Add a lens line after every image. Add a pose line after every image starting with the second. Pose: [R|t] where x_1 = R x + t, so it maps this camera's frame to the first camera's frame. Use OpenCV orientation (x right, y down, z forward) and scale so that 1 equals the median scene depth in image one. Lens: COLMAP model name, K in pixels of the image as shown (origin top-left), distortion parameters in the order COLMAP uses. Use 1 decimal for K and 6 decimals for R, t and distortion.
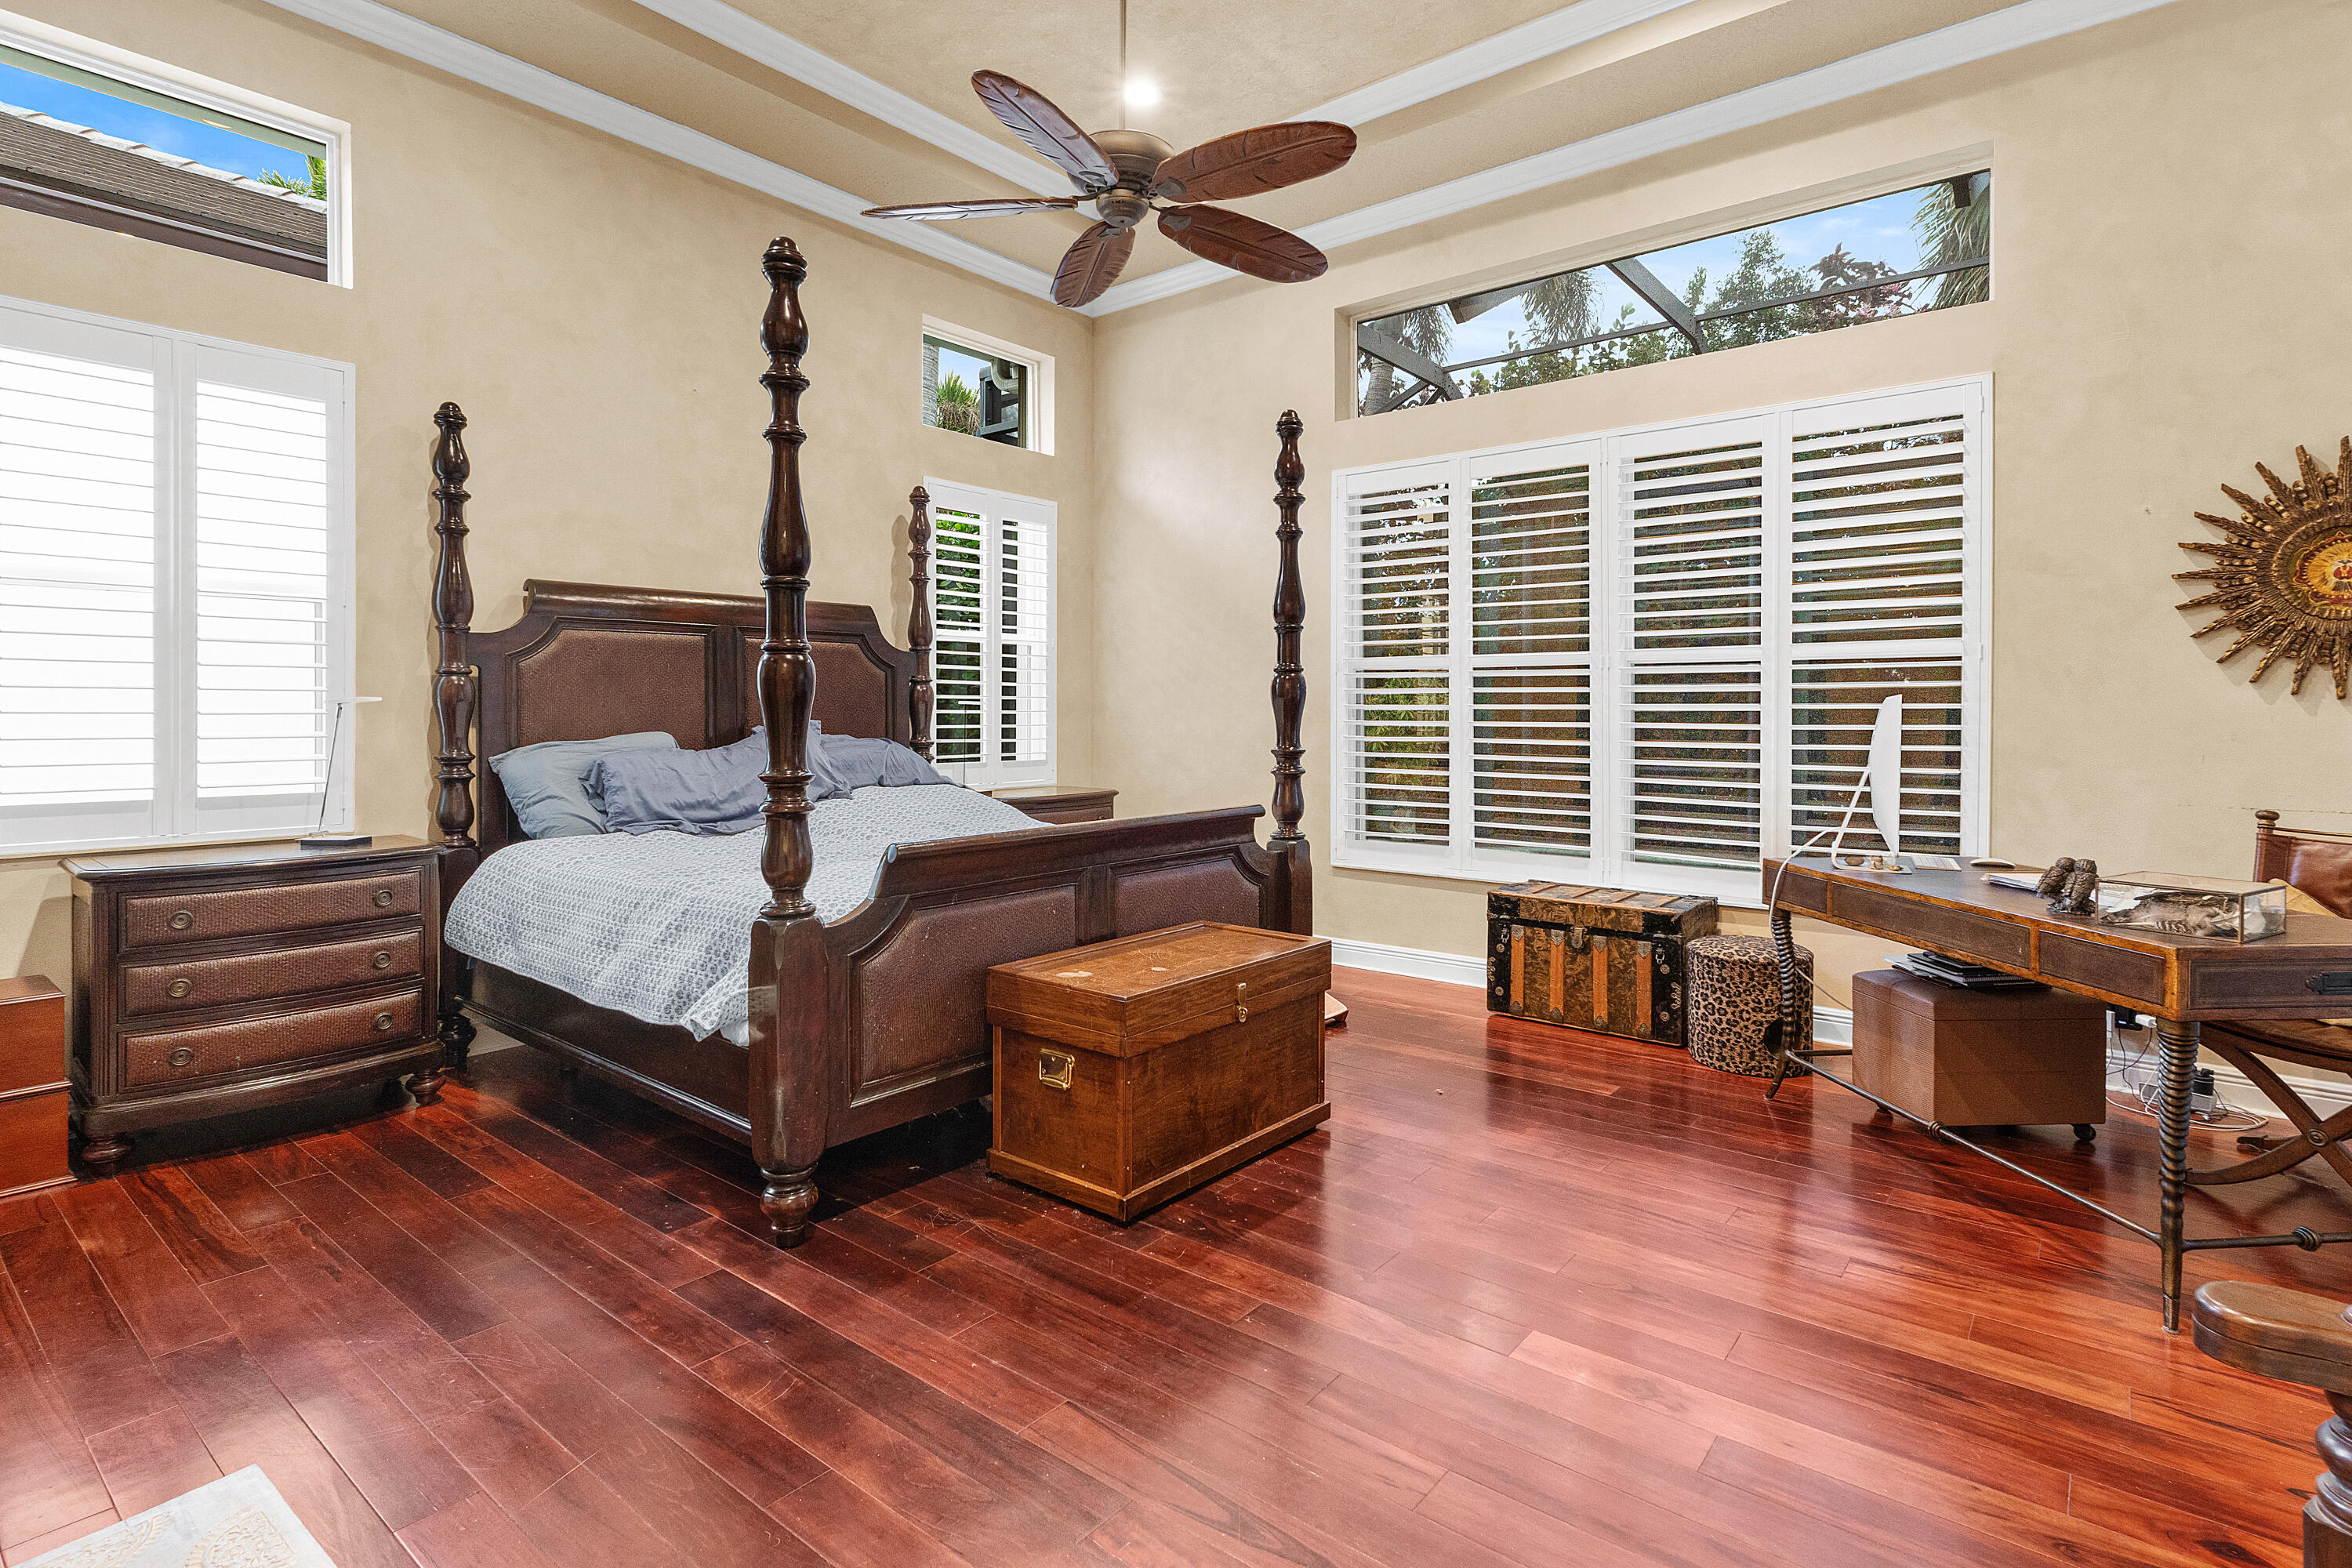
lens RADIAL K [[1153.9, 0, 1204.4], [0, 1153.9, 715.6], [0, 0, 1]] dist [0.001926, -0.000908]
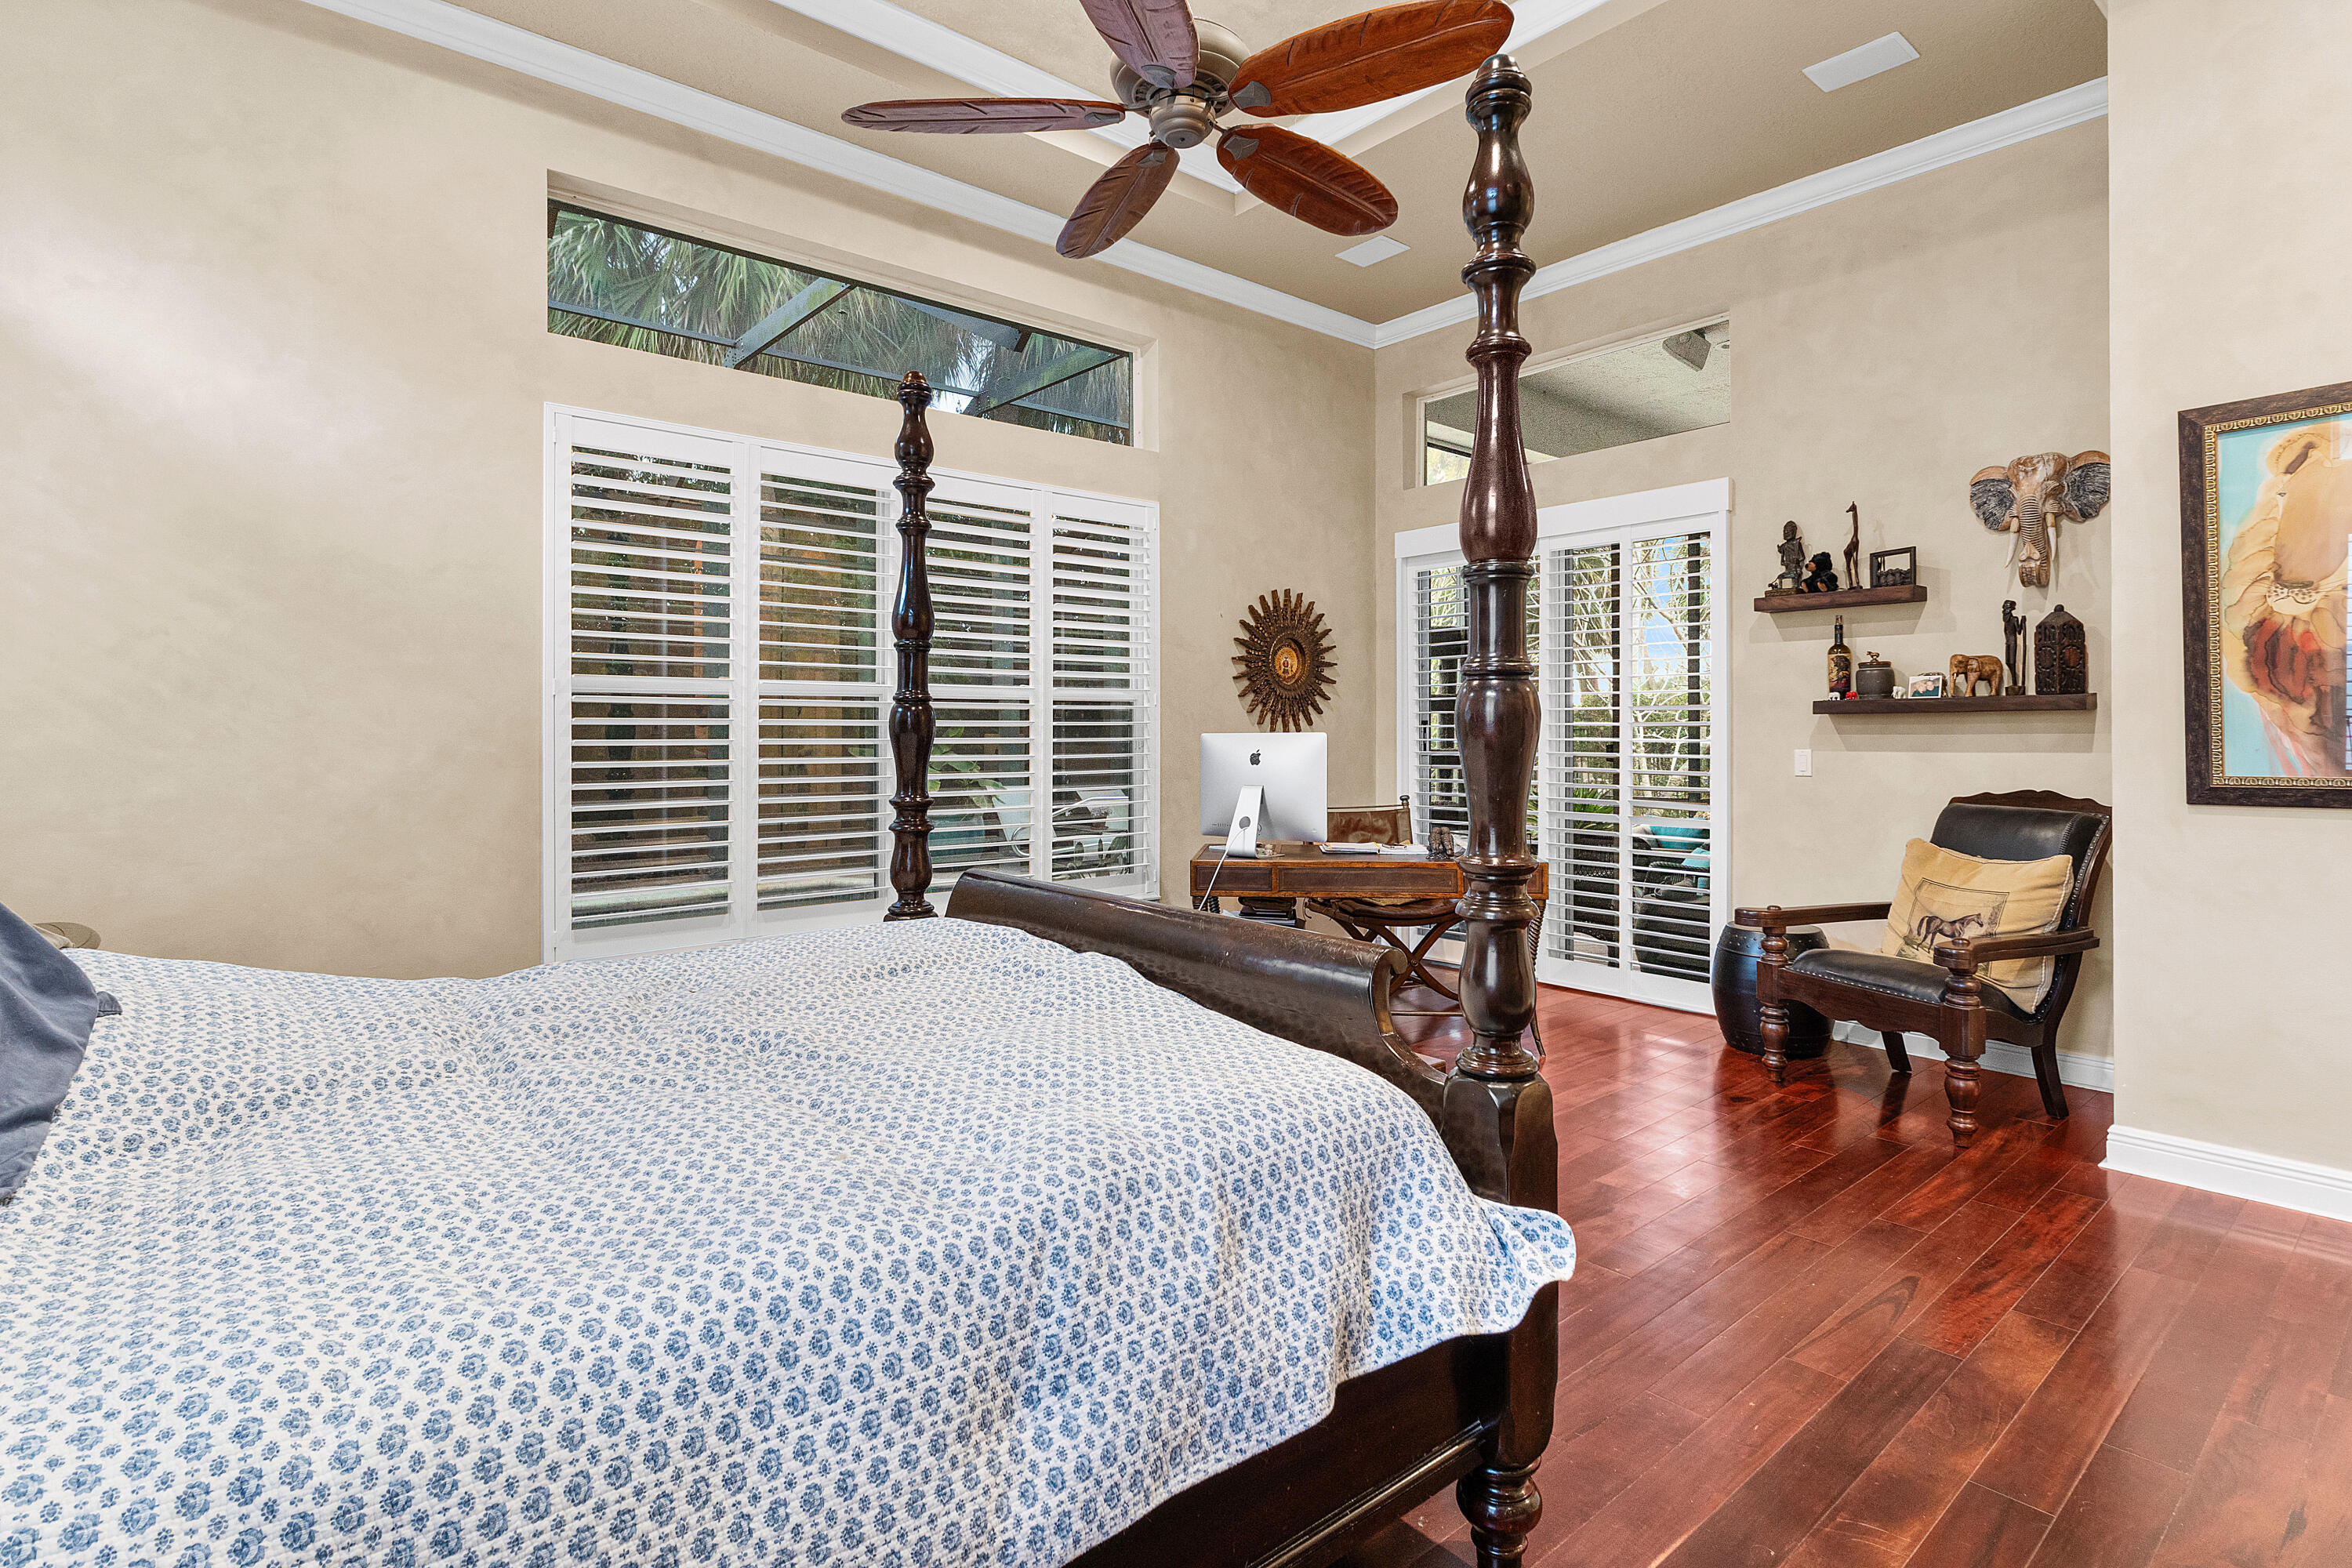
lens RADIAL K [[1153.9, 0, 1195.3], [0, 1153.9, 723.7], [0, 0, 1]] dist [0.001926, -0.000908]
pose [[0.188420, 0.011323, 0.982023, -0.618186], [0.012478, 0.999825, -0.013922, -0.006071], [-0.982009, 0.014877, 0.188246, 0.619260]]
